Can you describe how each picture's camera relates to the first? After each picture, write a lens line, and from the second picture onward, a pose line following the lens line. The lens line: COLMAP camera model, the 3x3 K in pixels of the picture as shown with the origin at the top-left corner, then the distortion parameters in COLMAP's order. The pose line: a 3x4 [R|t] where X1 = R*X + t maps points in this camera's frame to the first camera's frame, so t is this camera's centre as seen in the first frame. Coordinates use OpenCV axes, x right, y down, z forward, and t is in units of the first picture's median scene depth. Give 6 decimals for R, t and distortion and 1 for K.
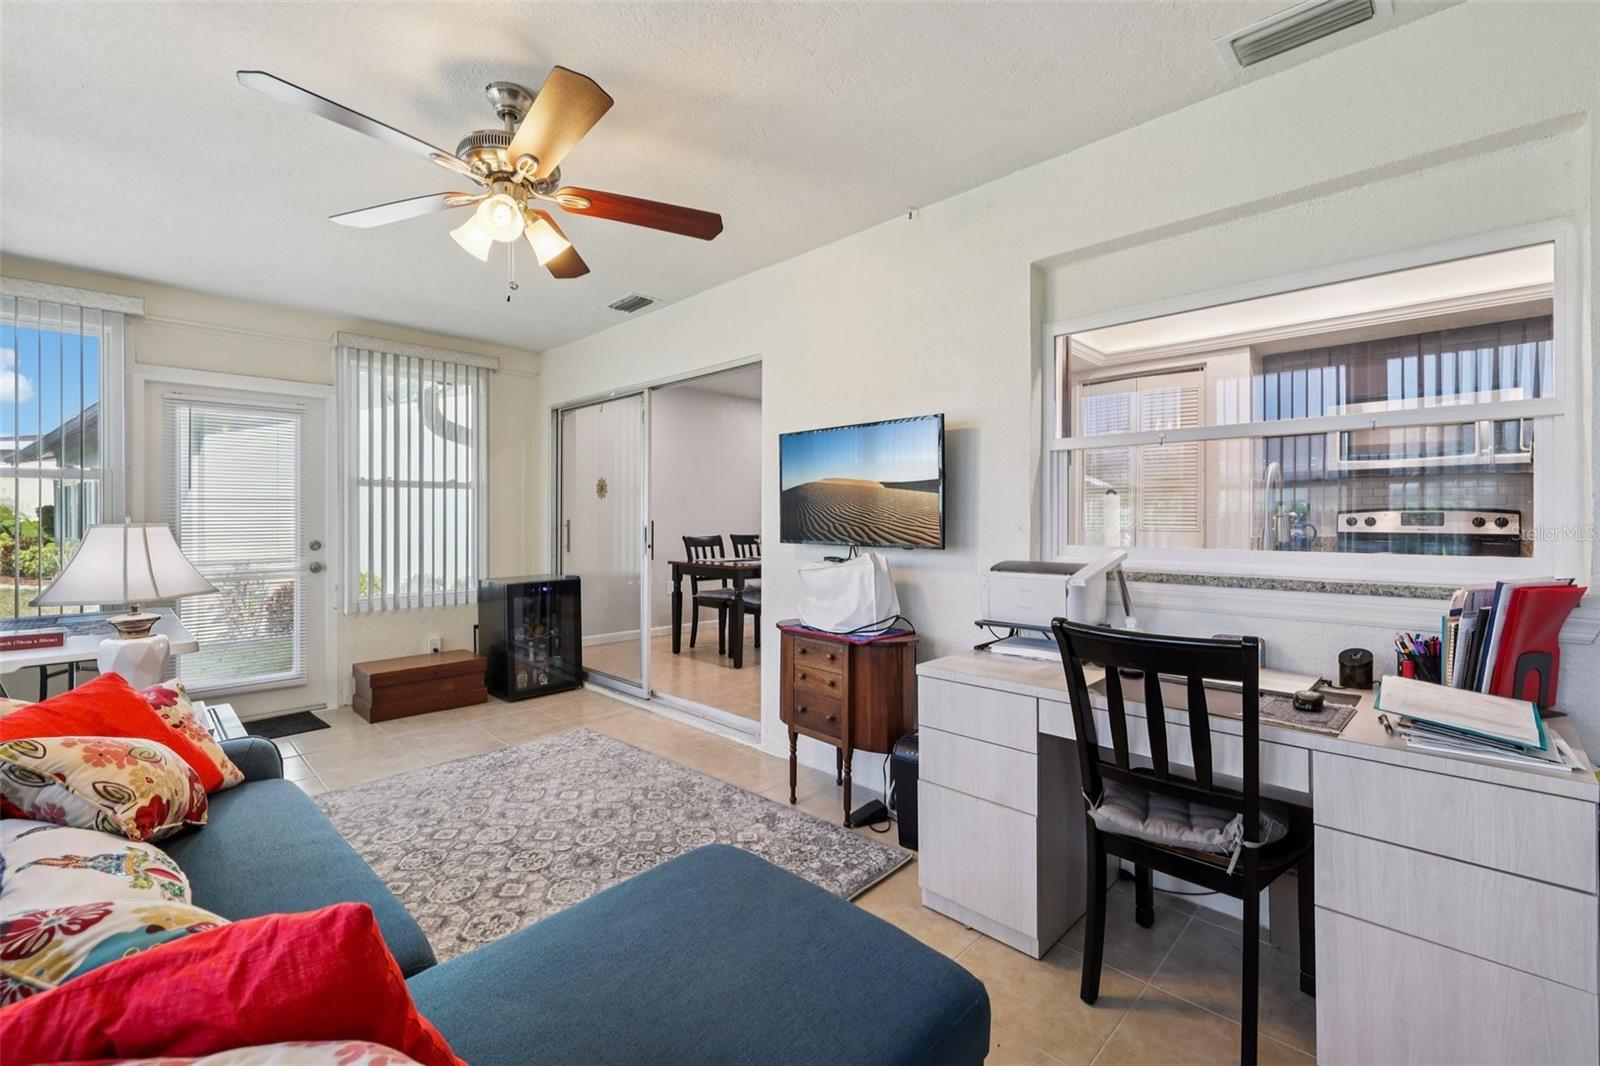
lens RADIAL K [[682.6, 0, 801.4], [0, 682.6, 521.1], [0, 0, 1]] dist [-0.000697, 0.000016]
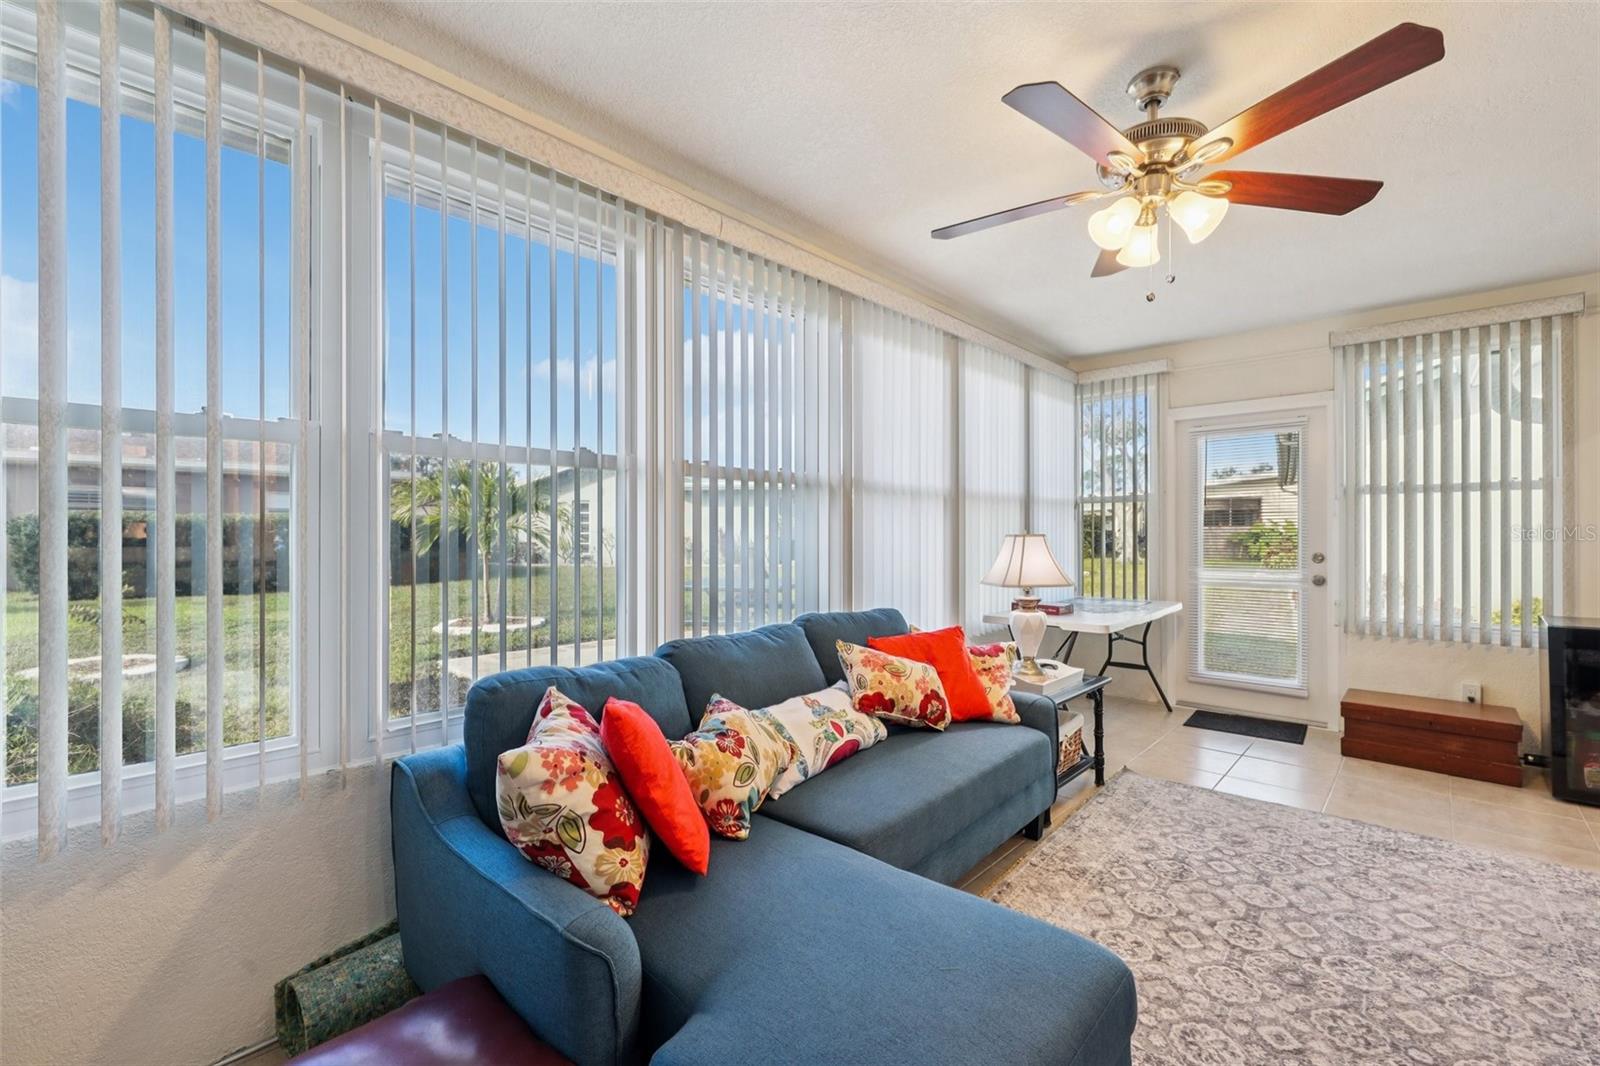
lens RADIAL K [[673.1, 0, 795.1], [0, 673.1, 531.3], [0, 0, 1]] dist [-0.001567, -0.000819]
pose [[0.023700, 0.002152, -0.999717, 0.361489], [-0.002492, 0.999995, 0.002094, -0.004041], [0.999716, 0.002442, 0.023705, 0.358283]]
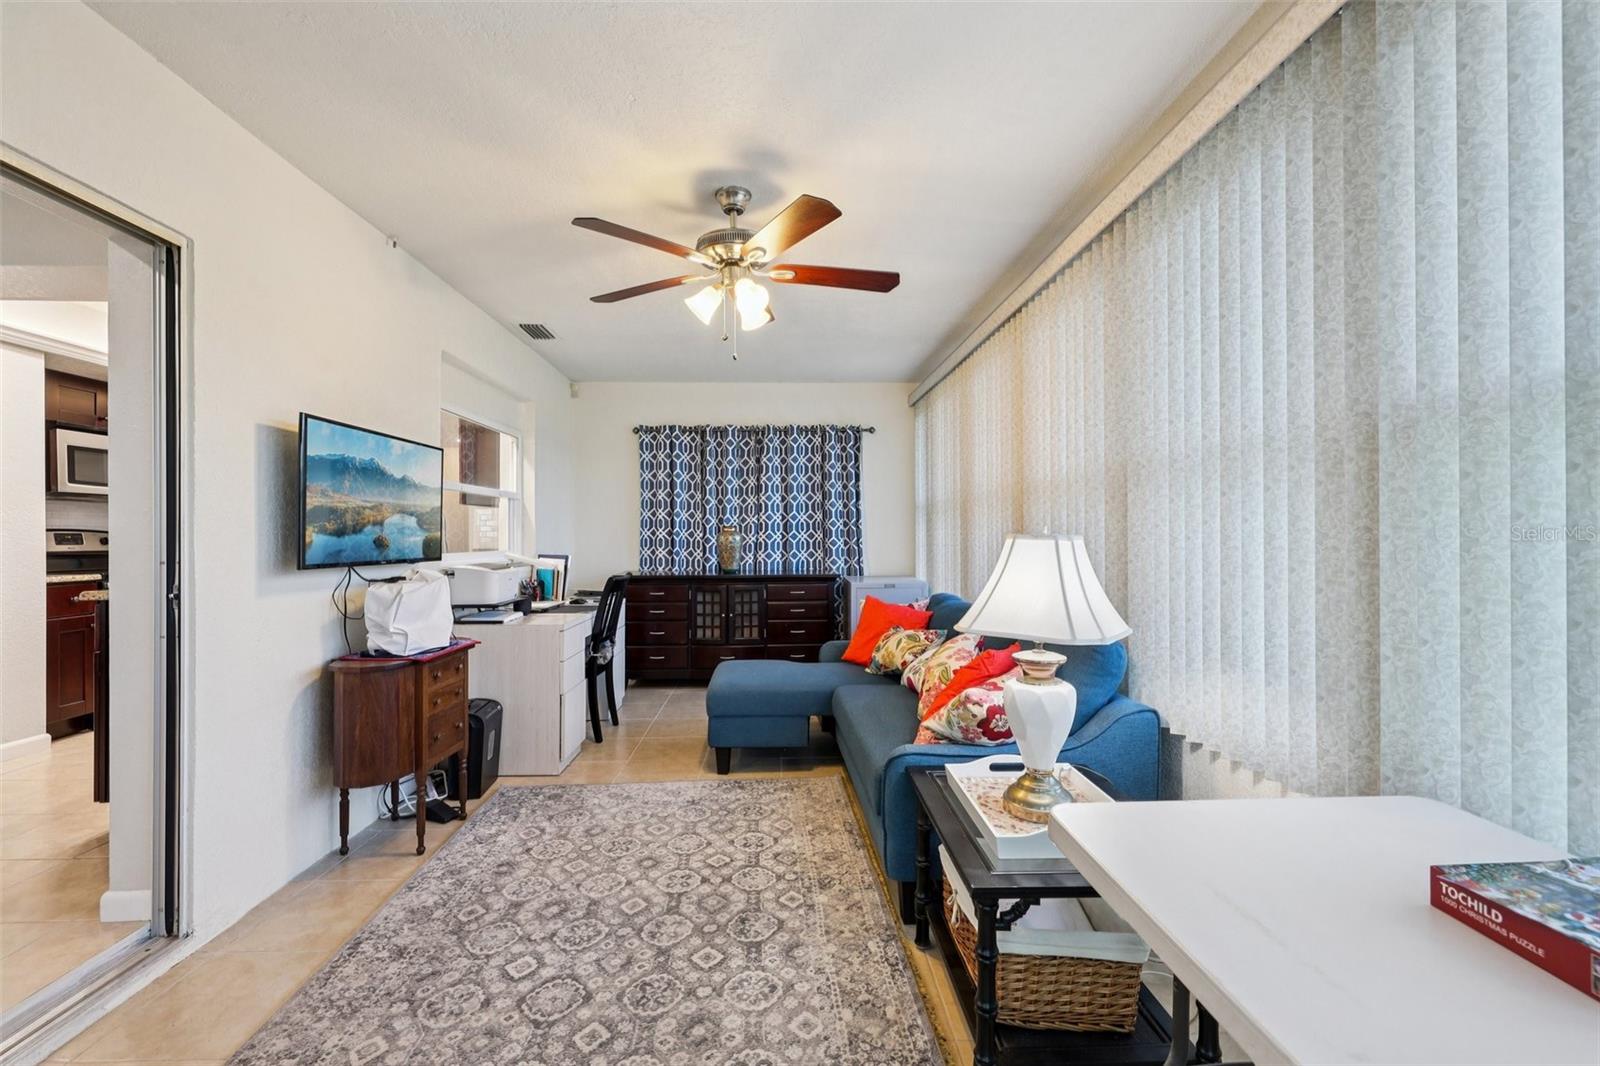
lens RADIAL K [[676.9, 0, 798.8], [0, 676.9, 543.1], [0, 0, 1]] dist [0.000786, 0.000059]
pose [[-0.726372, -0.001570, 0.687300, -1.011994], [0.009993, 0.999868, 0.012845, 0.002363], [-0.687230, 0.016198, -0.726260, 1.345654]]
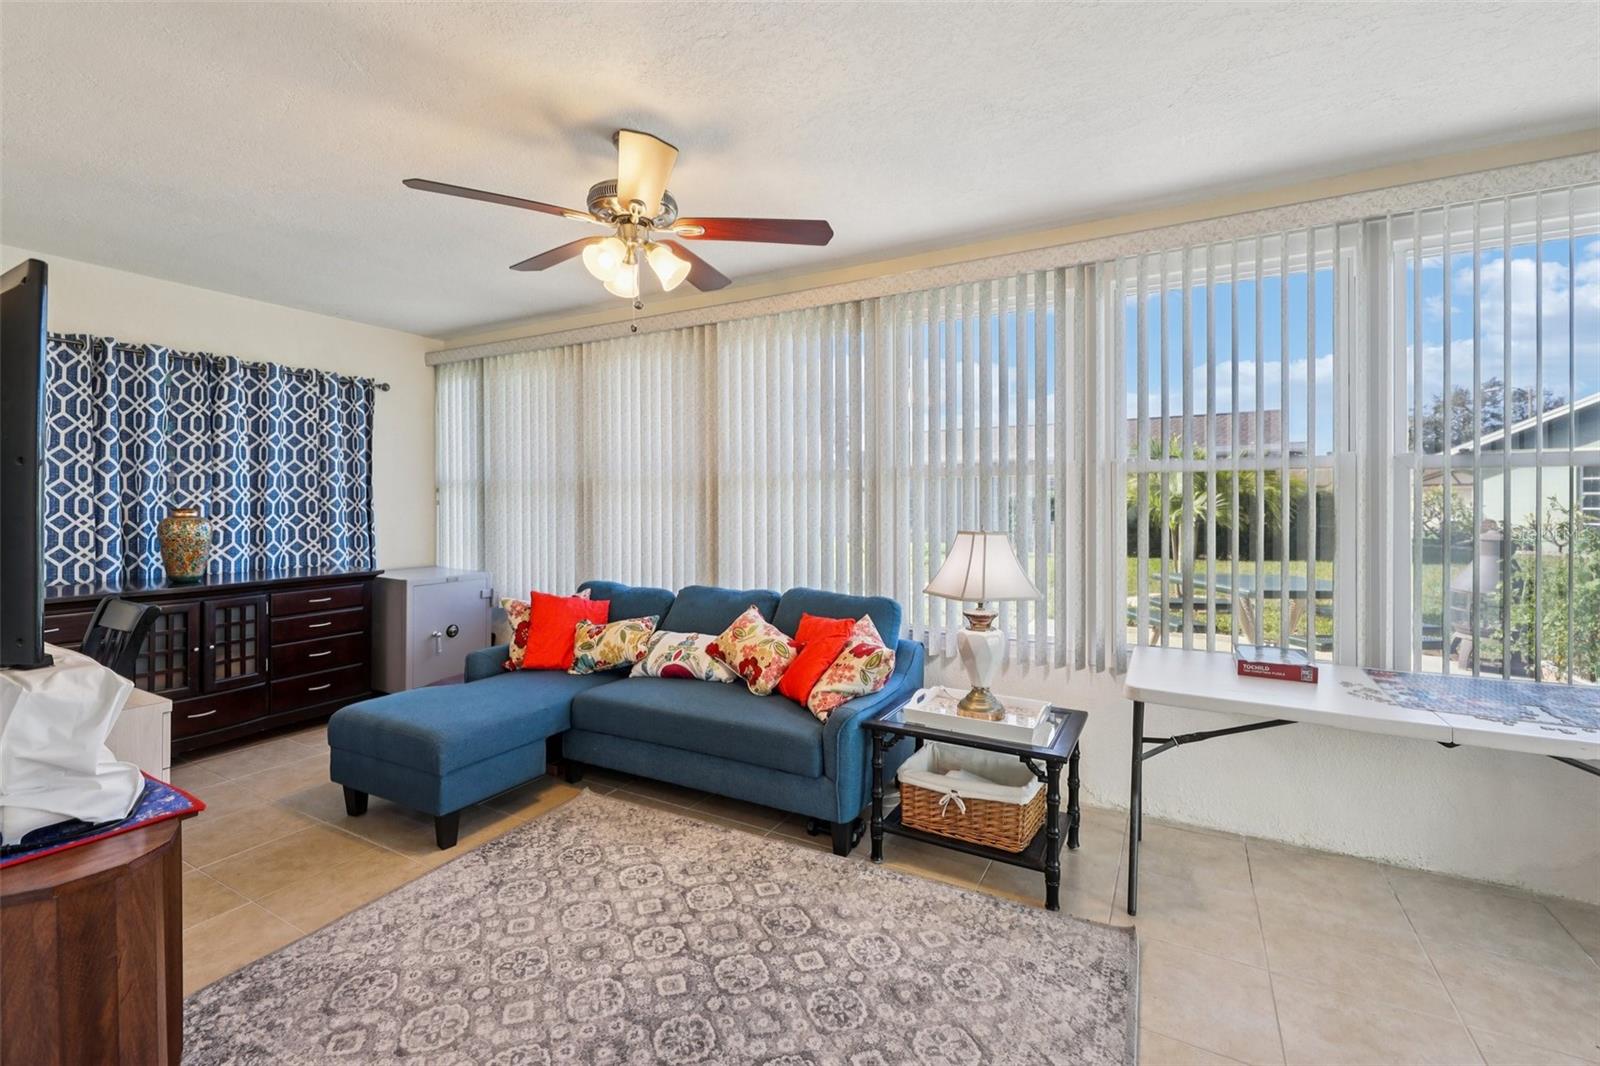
lens RADIAL K [[682.6, 0, 801.4], [0, 682.6, 521.1], [0, 0, 1]] dist [-0.000697, 0.000016]
pose [[-0.963222, 0.011389, -0.268466, -0.295383], [0.002505, 0.999439, 0.033411, -0.039042], [0.268696, 0.031510, -0.962709, 1.565836]]
